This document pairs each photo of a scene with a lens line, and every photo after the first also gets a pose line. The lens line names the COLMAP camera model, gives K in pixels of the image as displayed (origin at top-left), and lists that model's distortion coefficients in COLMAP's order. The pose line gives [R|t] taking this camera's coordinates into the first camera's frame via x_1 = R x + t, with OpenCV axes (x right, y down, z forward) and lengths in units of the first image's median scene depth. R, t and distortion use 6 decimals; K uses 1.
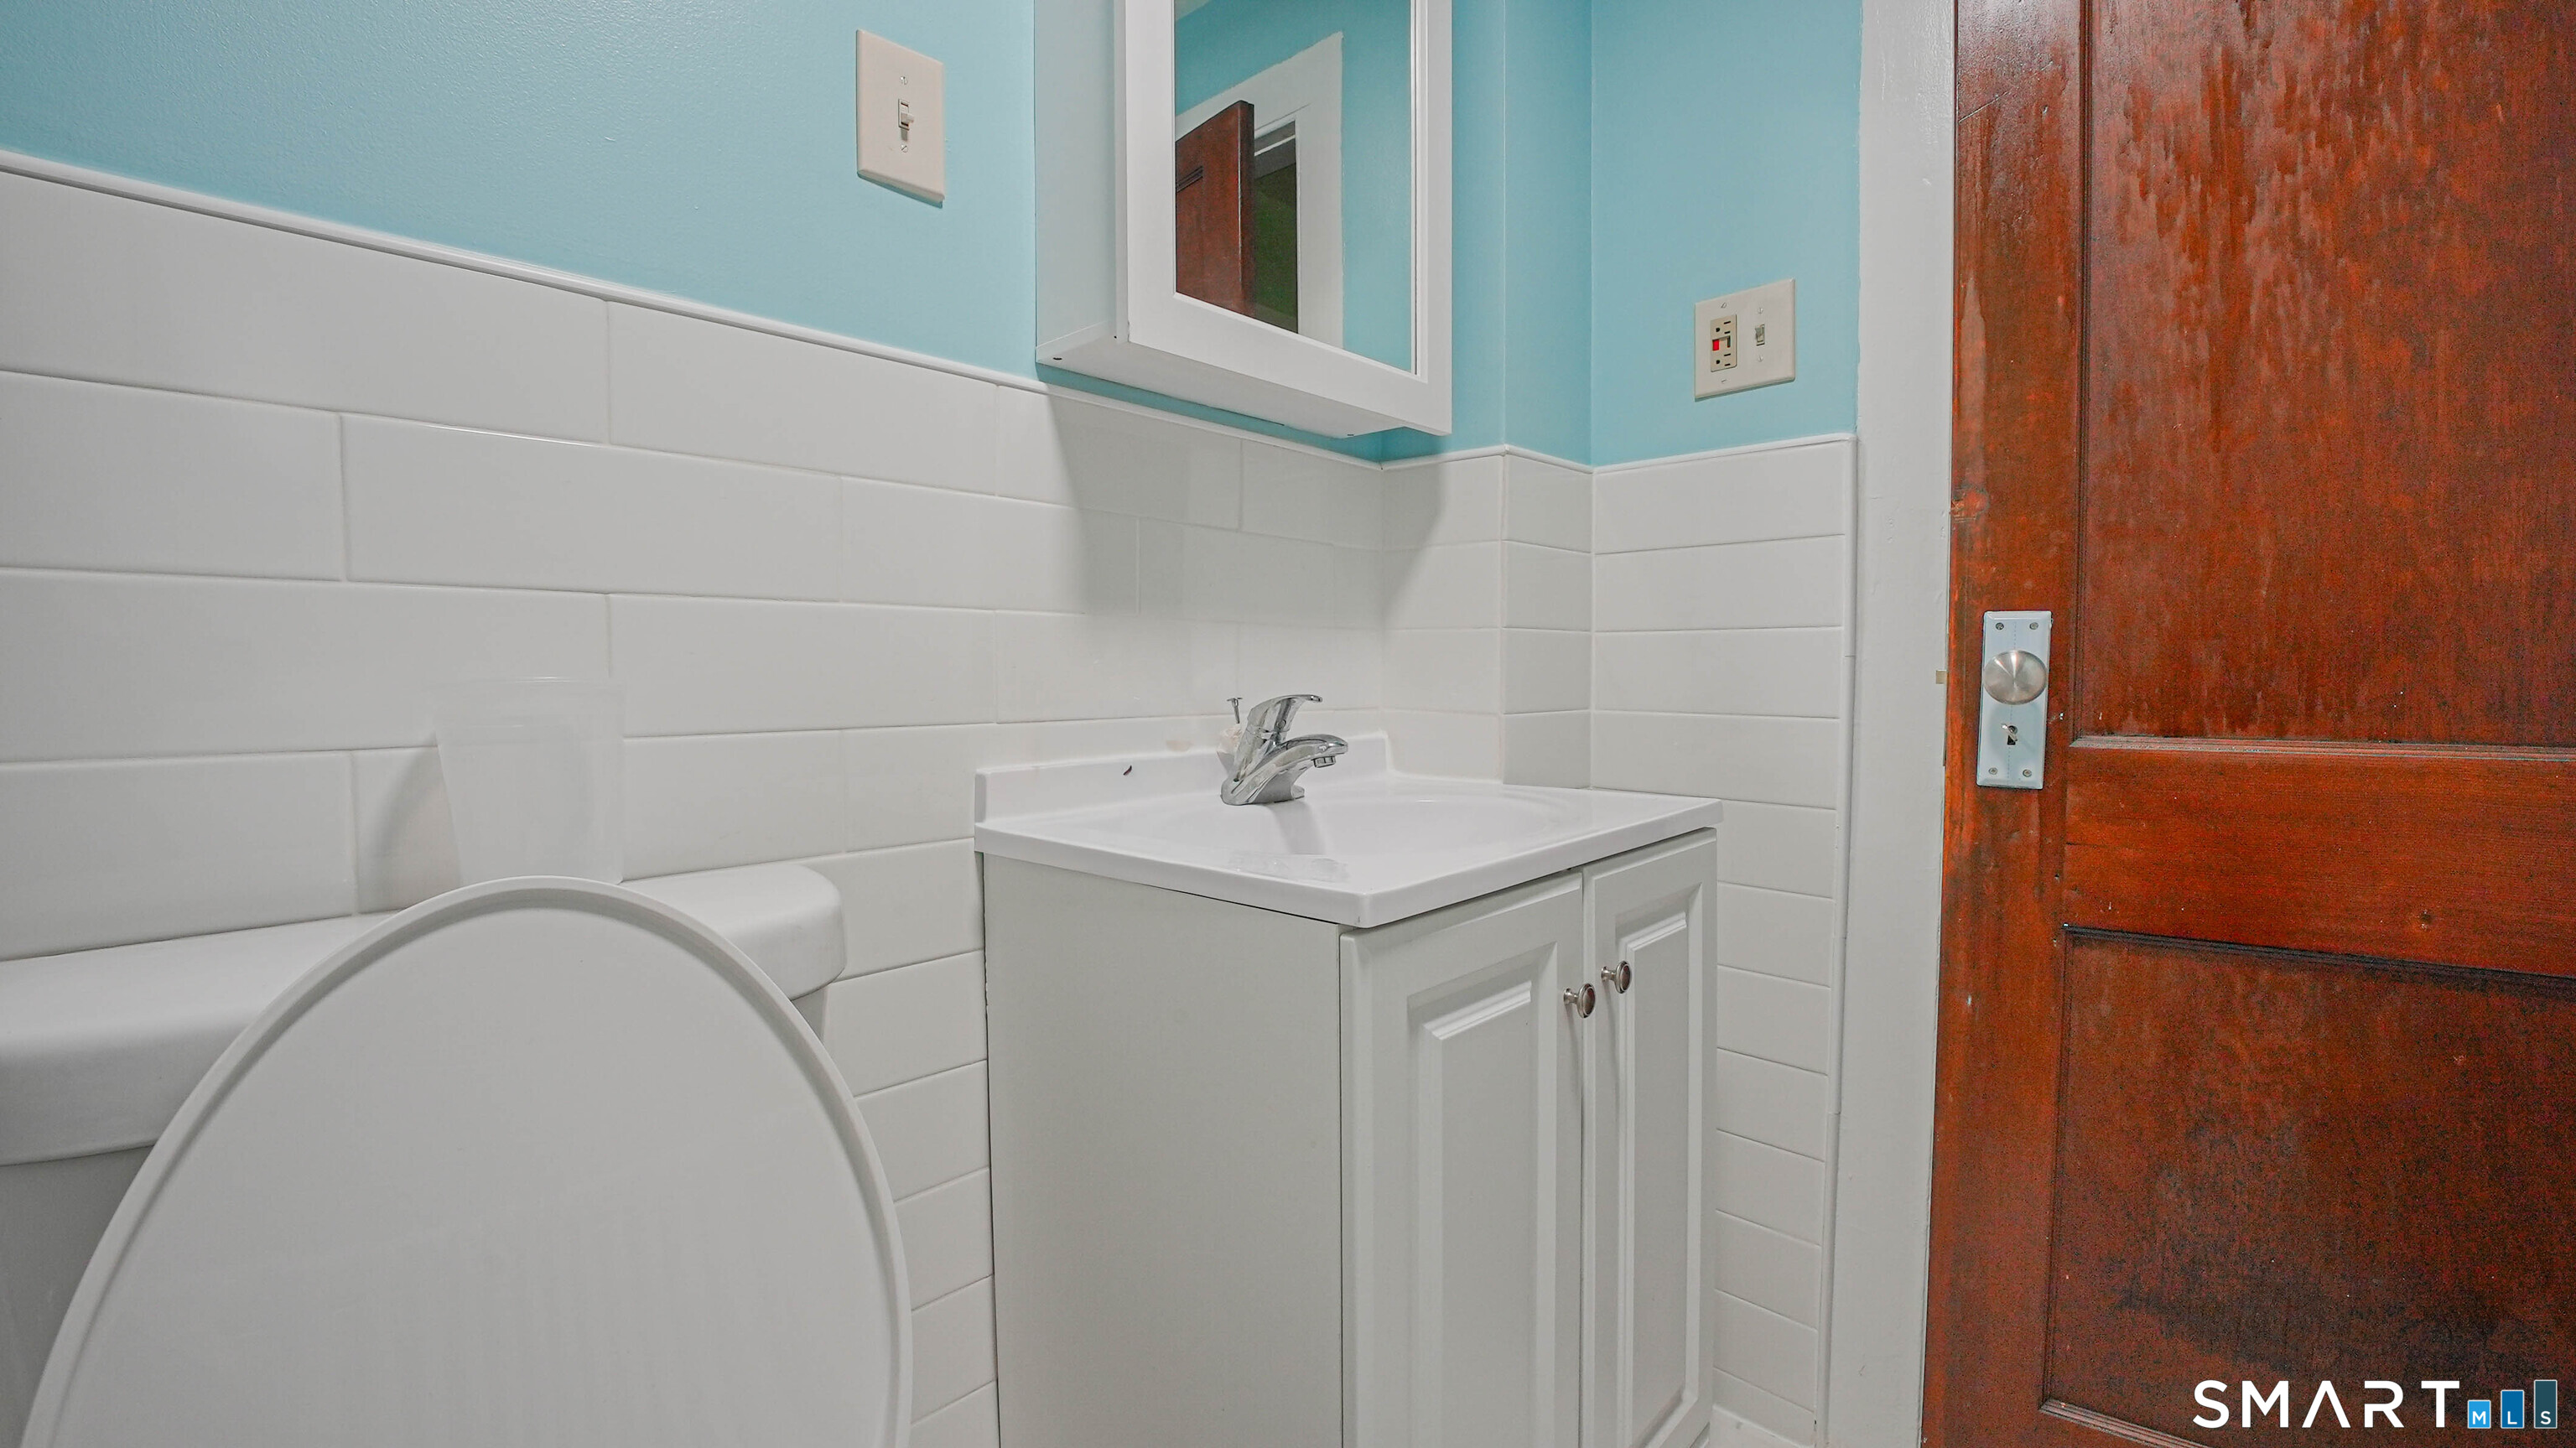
lens RADIAL K [[1055.4, 0, 1276.6], [0, 1055.4, 726.9], [0, 0, 1]] dist [-0.028139, 0.000173]
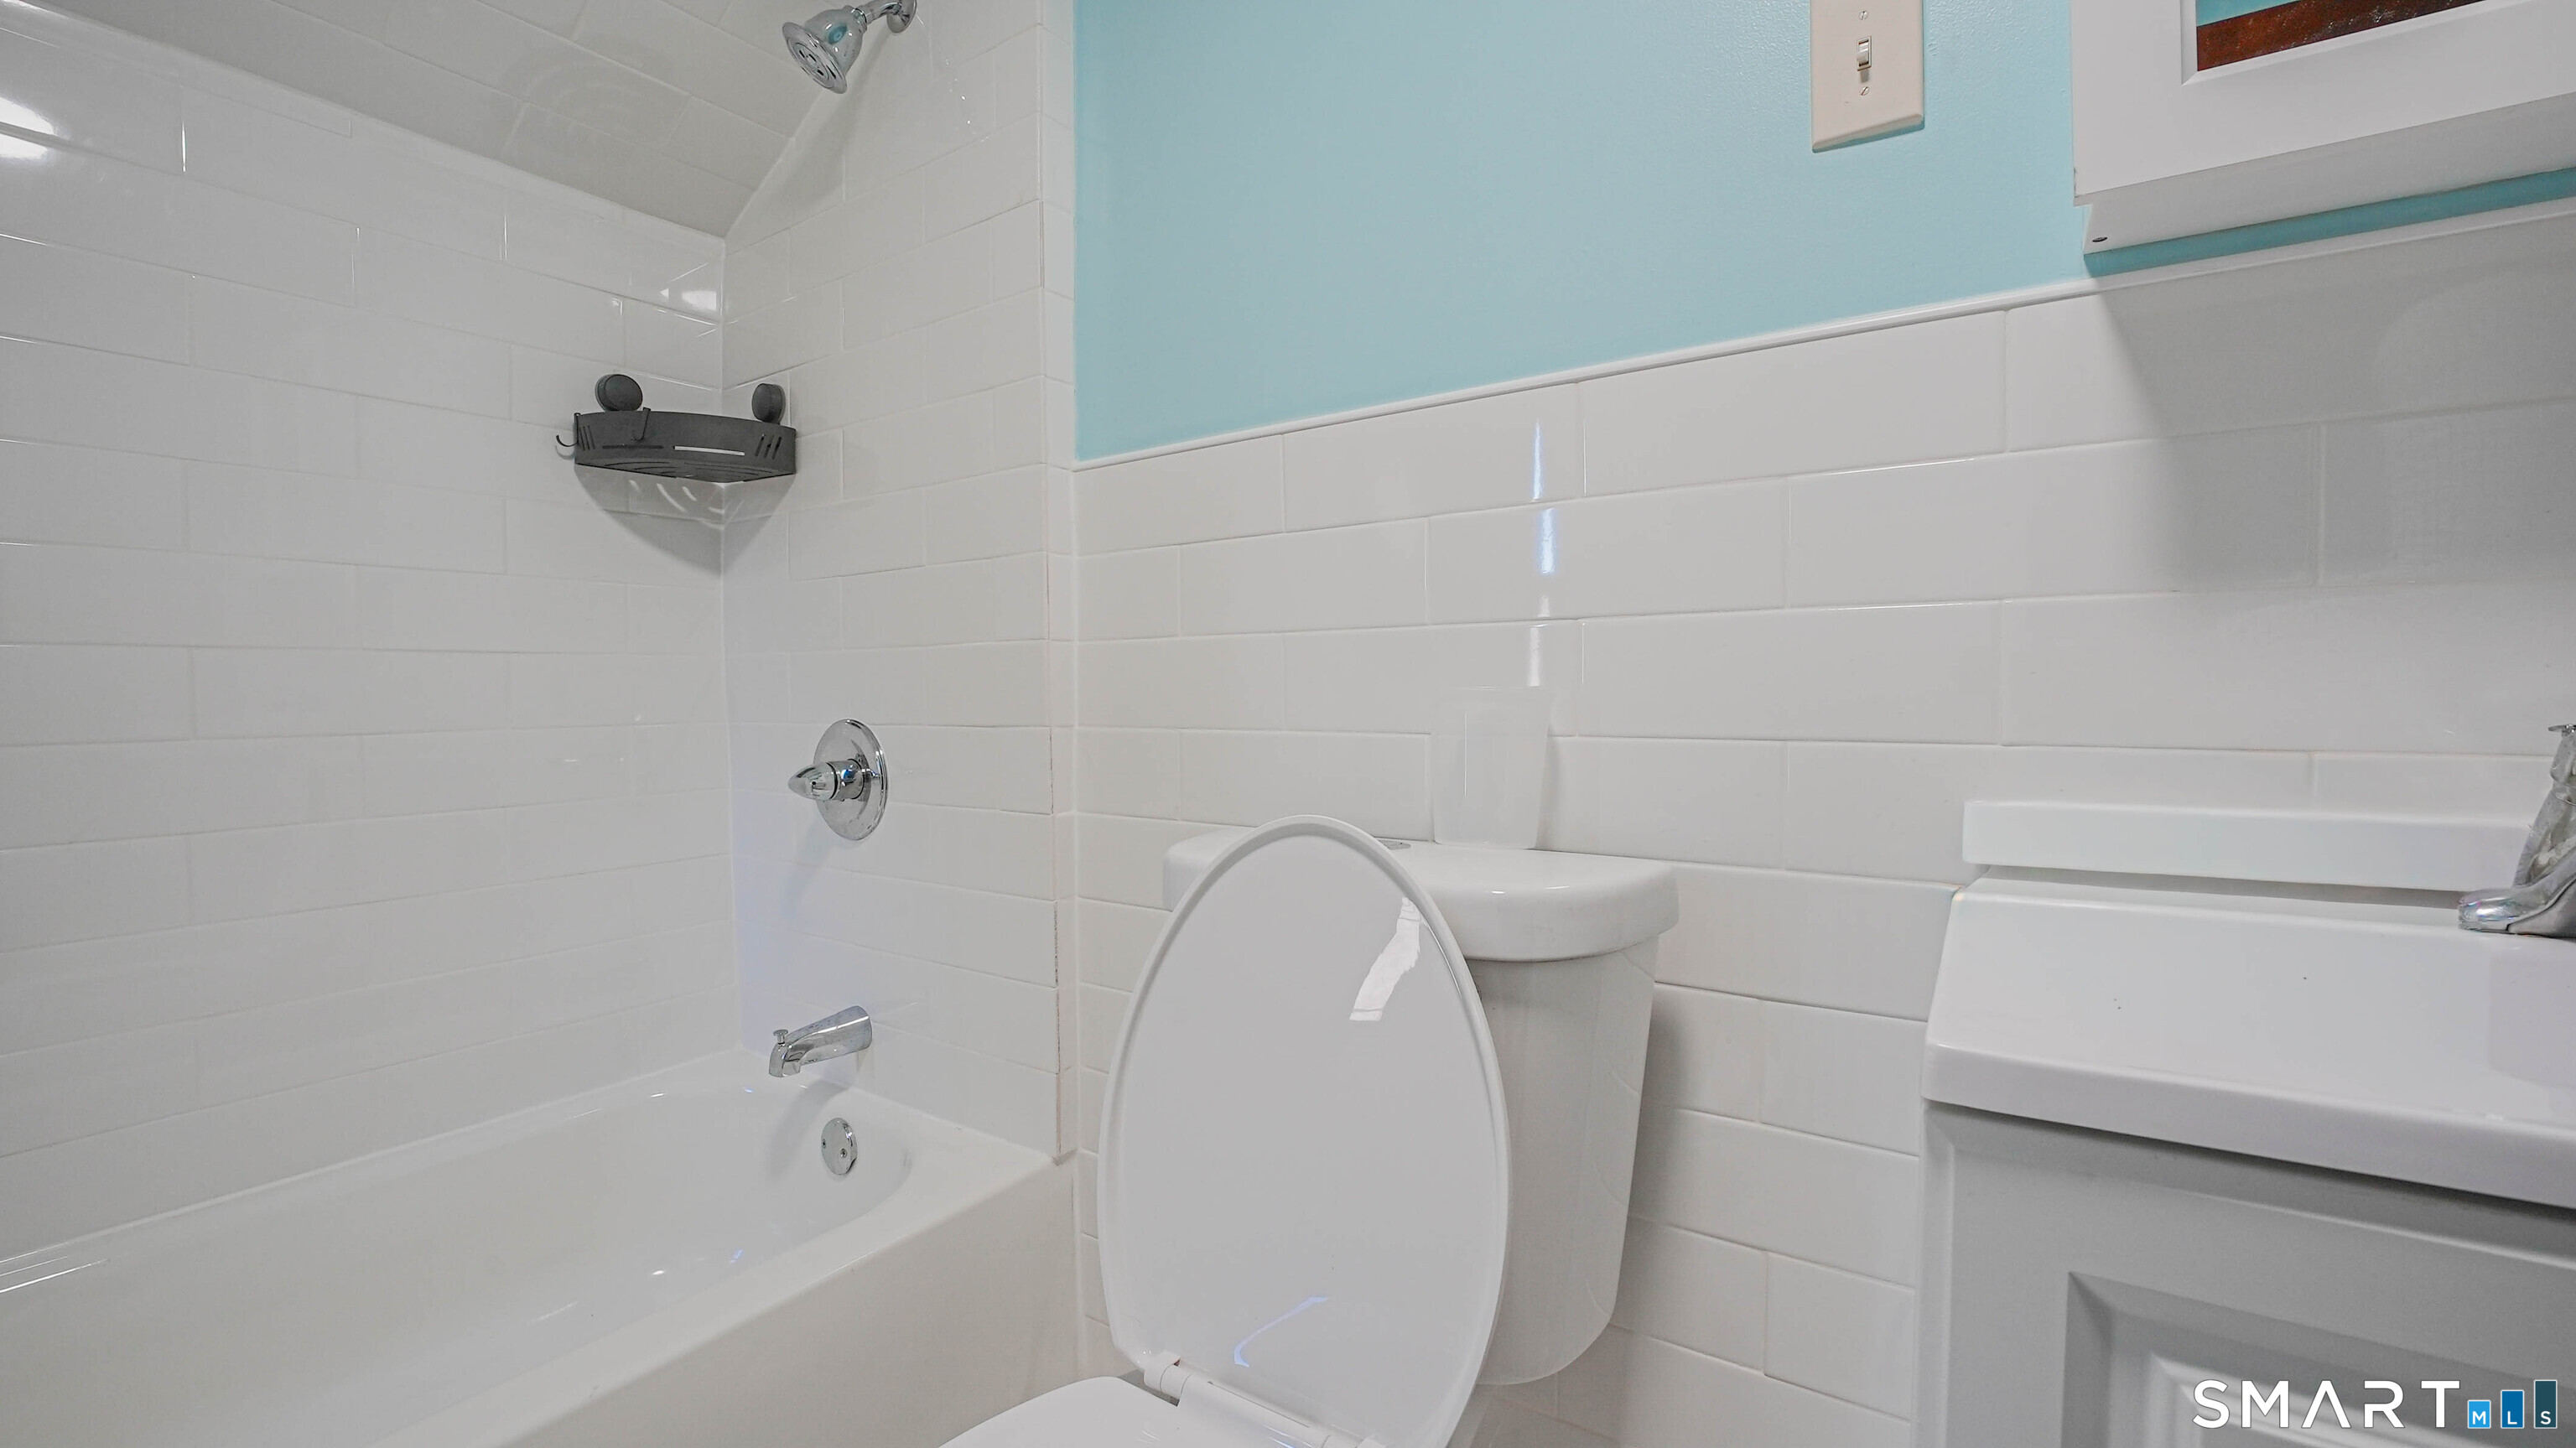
lens RADIAL K [[1055.4, 0, 1276.8], [0, 1055.4, 716.1], [0, 0, 1]] dist [-0.028139, 0.000173]
pose [[0.154884, 0.028501, -0.987521, 0.455200], [-0.041649, 0.998883, 0.022297, -0.021683], [0.987054, 0.037676, 0.155898, 0.391395]]
